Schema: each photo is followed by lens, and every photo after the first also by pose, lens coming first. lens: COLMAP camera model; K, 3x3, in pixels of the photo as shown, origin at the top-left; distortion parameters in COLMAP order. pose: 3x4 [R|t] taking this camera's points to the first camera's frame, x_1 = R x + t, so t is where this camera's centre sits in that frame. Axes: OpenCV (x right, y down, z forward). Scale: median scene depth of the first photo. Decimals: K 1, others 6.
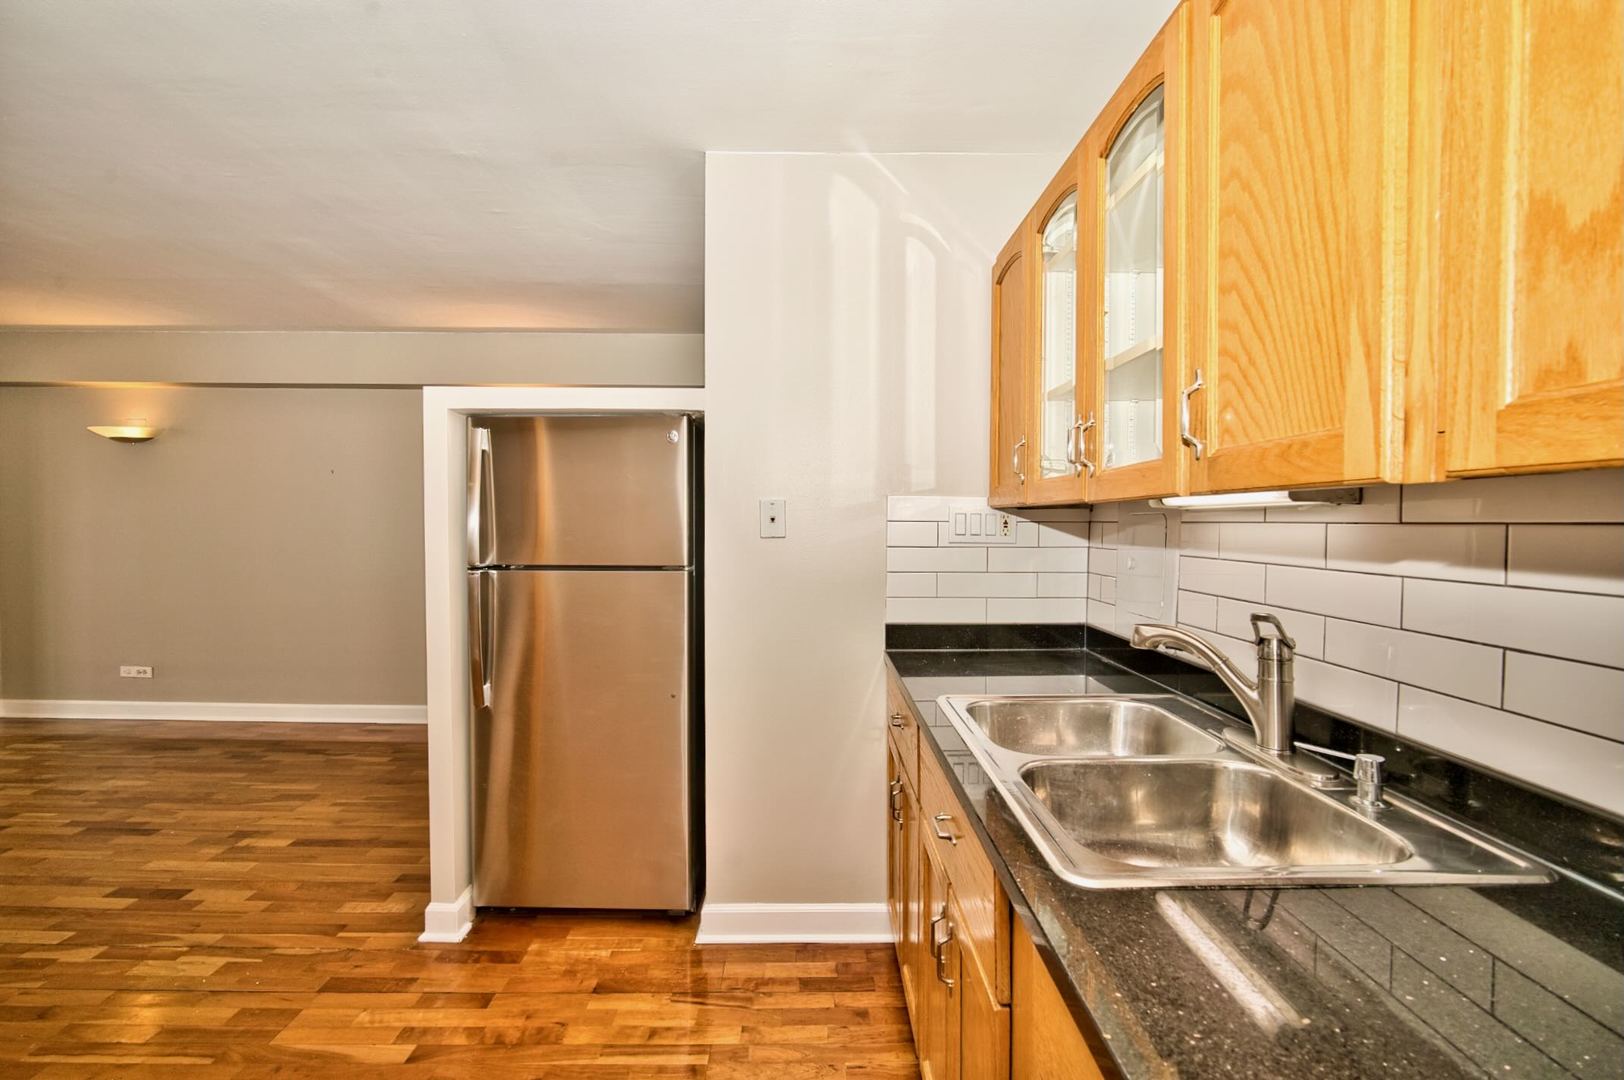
lens RADIAL K [[705.7, 0, 812.0], [0, 705.7, 540.0], [0, 0, 1]] dist [-0.025975, 0.007816]
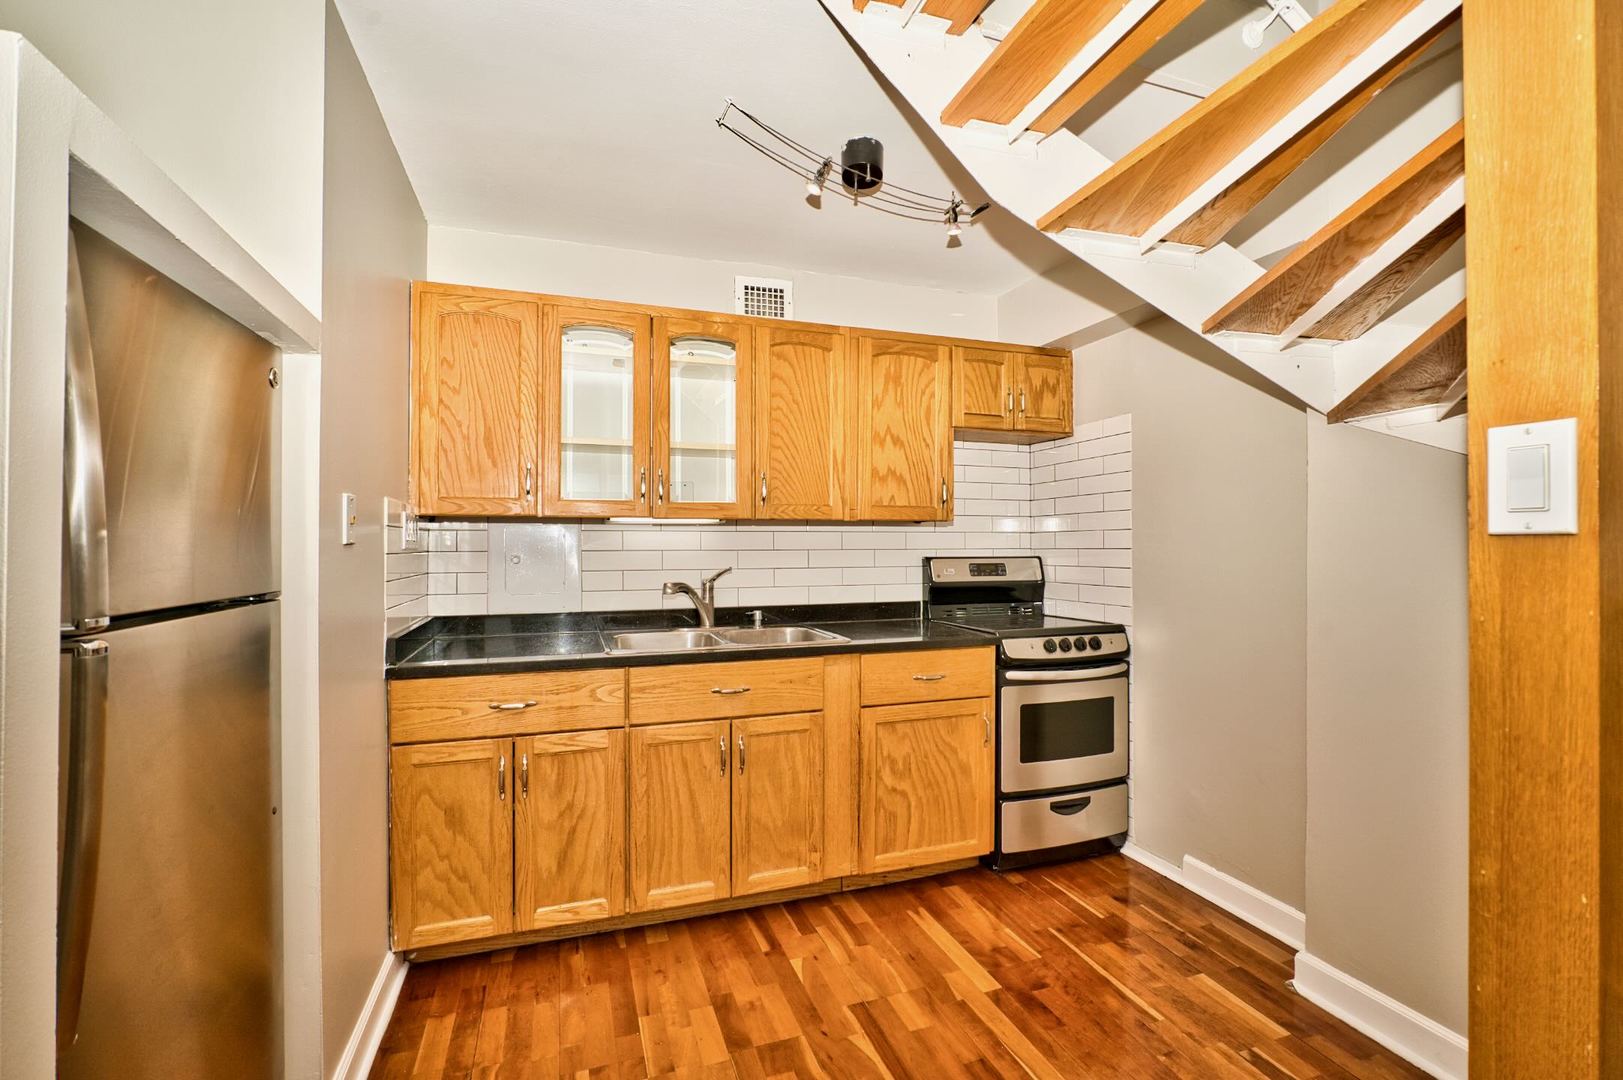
lens RADIAL K [[705.3, 0, 811.5], [0, 705.3, 540.0], [0, 0, 1]] dist [-0.025975, 0.007816]
pose [[-0.322346, 0.002648, 0.946618, -0.712593], [0.025484, 0.999658, 0.005882, 0.000561], [-0.946279, 0.026020, -0.322303, 0.597142]]
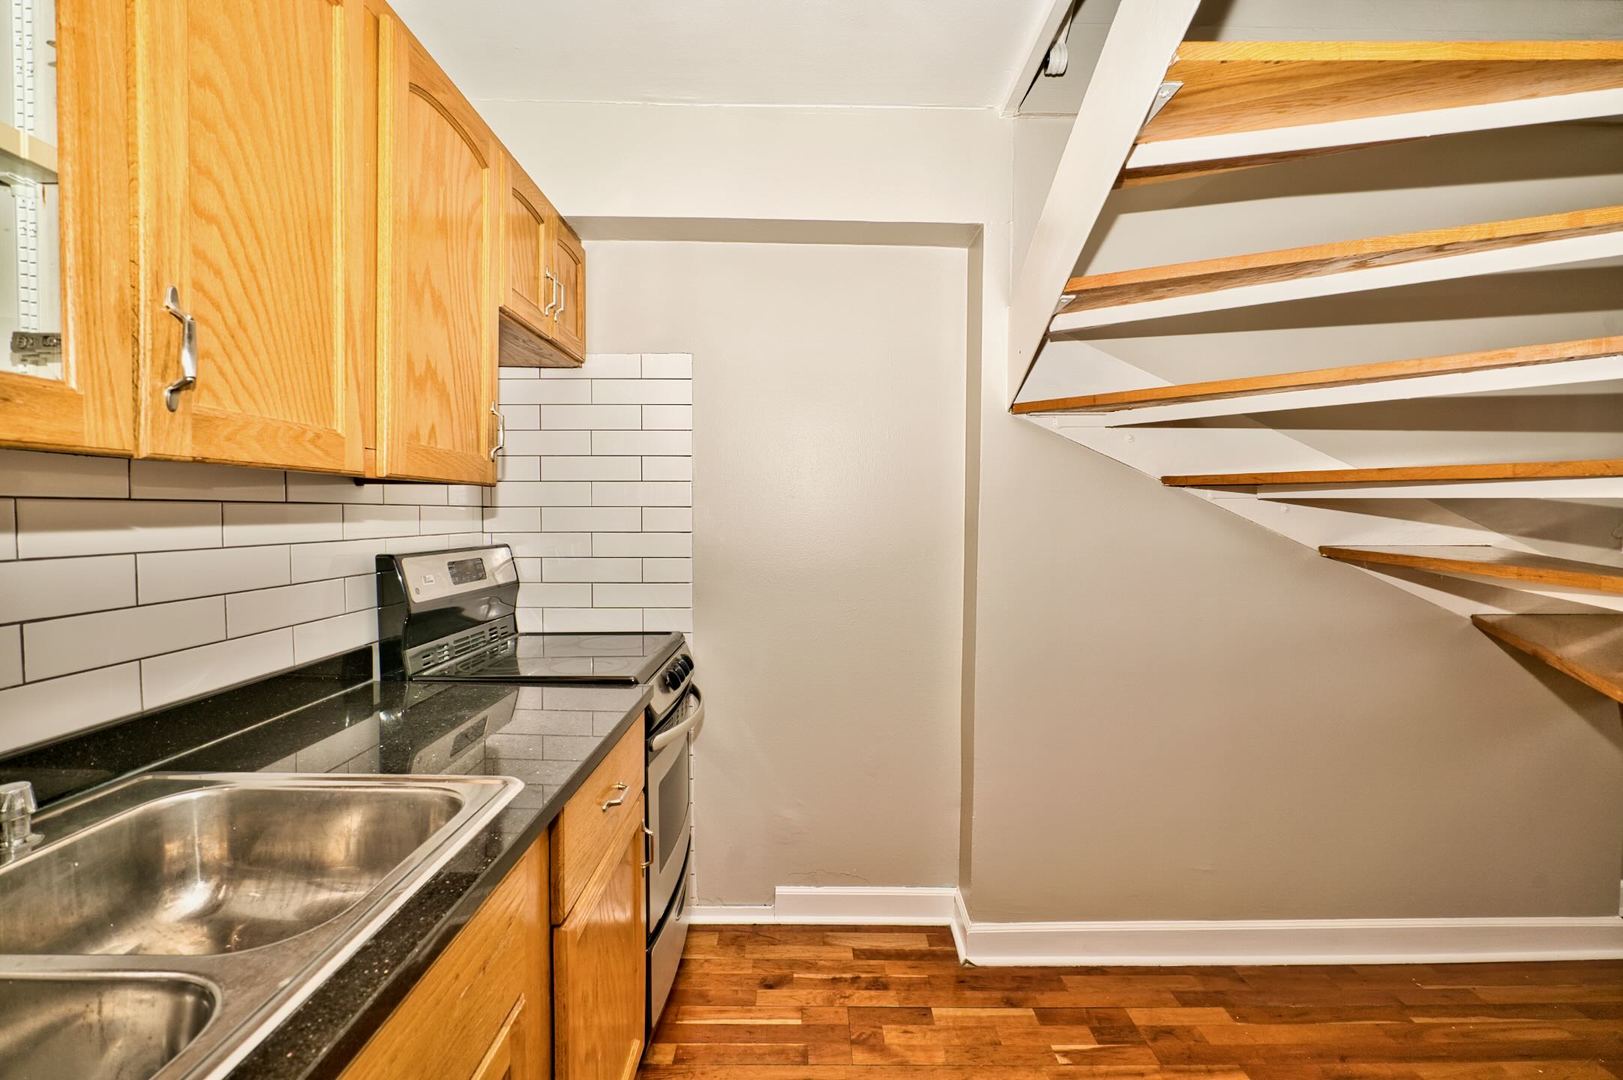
lens RADIAL K [[705.3, 0, 811.5], [0, 705.3, 540.0], [0, 0, 1]] dist [-0.025975, 0.007816]
pose [[-0.999943, -0.010272, -0.002836, -0.041259], [-0.010432, 0.997910, 0.063774, -0.011622], [0.002175, 0.063800, -0.997960, 0.614617]]
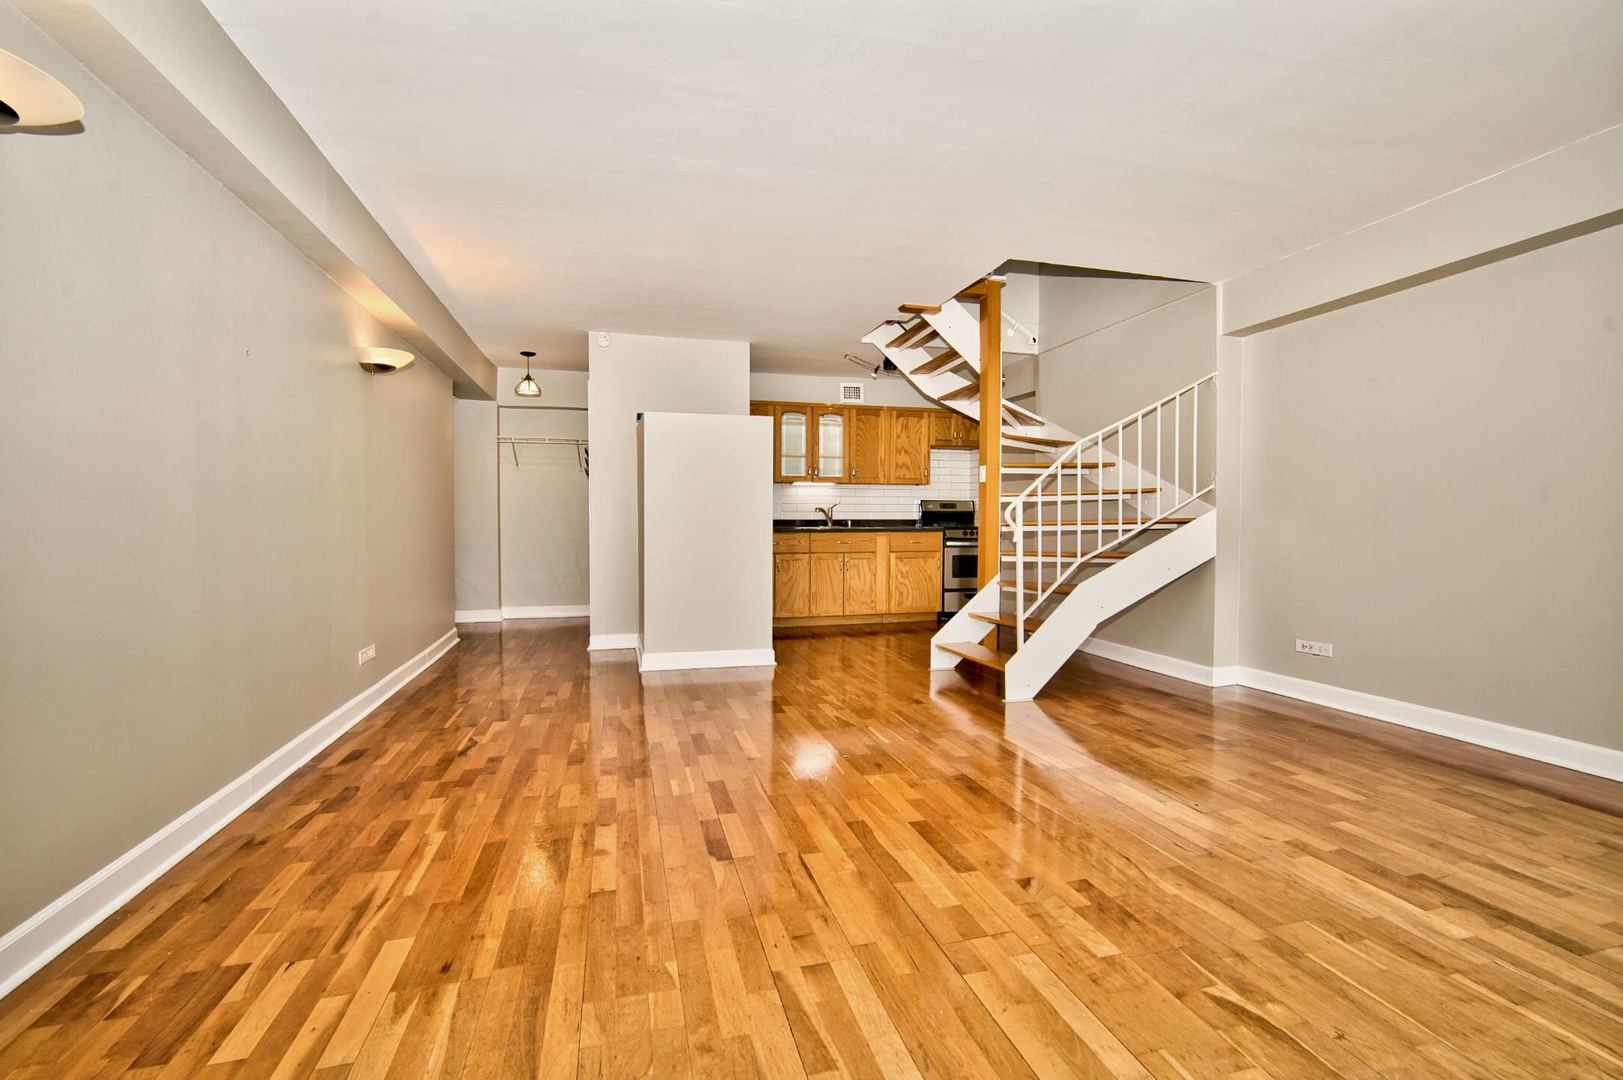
lens RADIAL K [[705.3, 0, 811.5], [0, 705.3, 540.0], [0, 0, 1]] dist [-0.025975, 0.007816]
pose [[-0.255592, -0.035535, 0.966131, -2.129449], [0.023931, 0.998786, 0.043067, 0.064376], [-0.966488, 0.034128, -0.254431, 1.120874]]
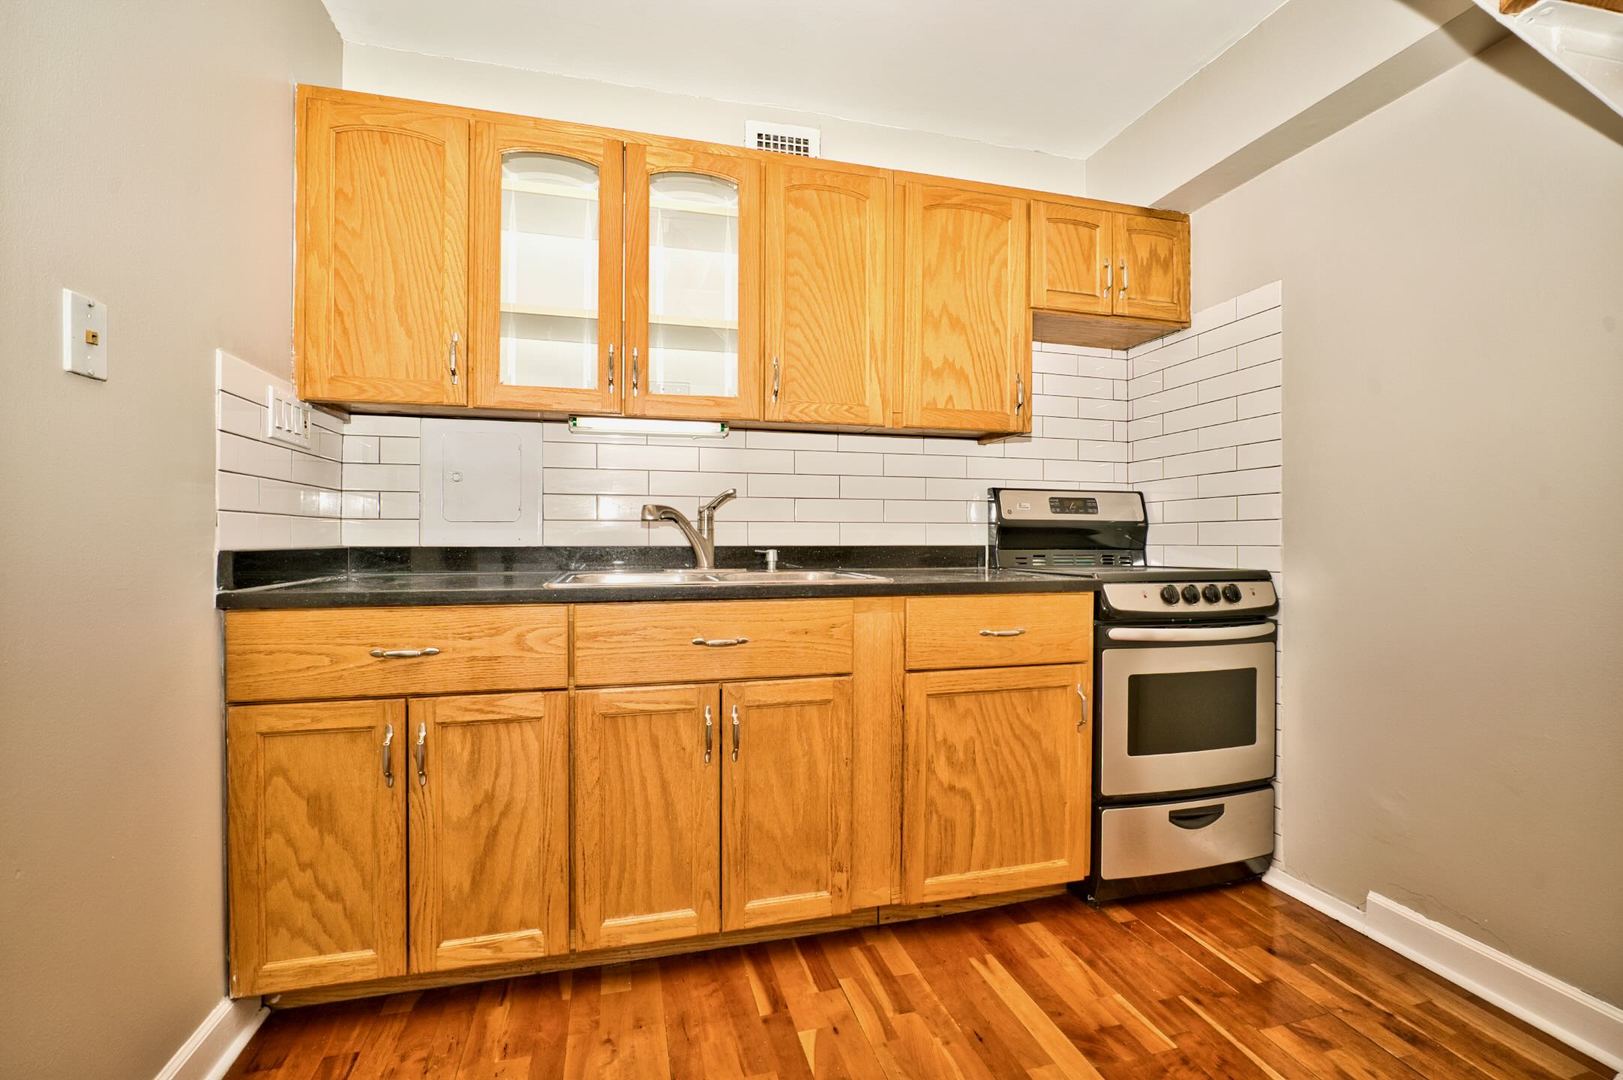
lens RADIAL K [[705.3, 0, 811.5], [0, 705.3, 540.0], [0, 0, 1]] dist [-0.025975, 0.007816]
pose [[-0.253610, -0.006198, 0.967287, -0.489848], [0.023138, 0.999654, 0.012472, 0.087205], [-0.967030, 0.025544, -0.253379, 0.500238]]
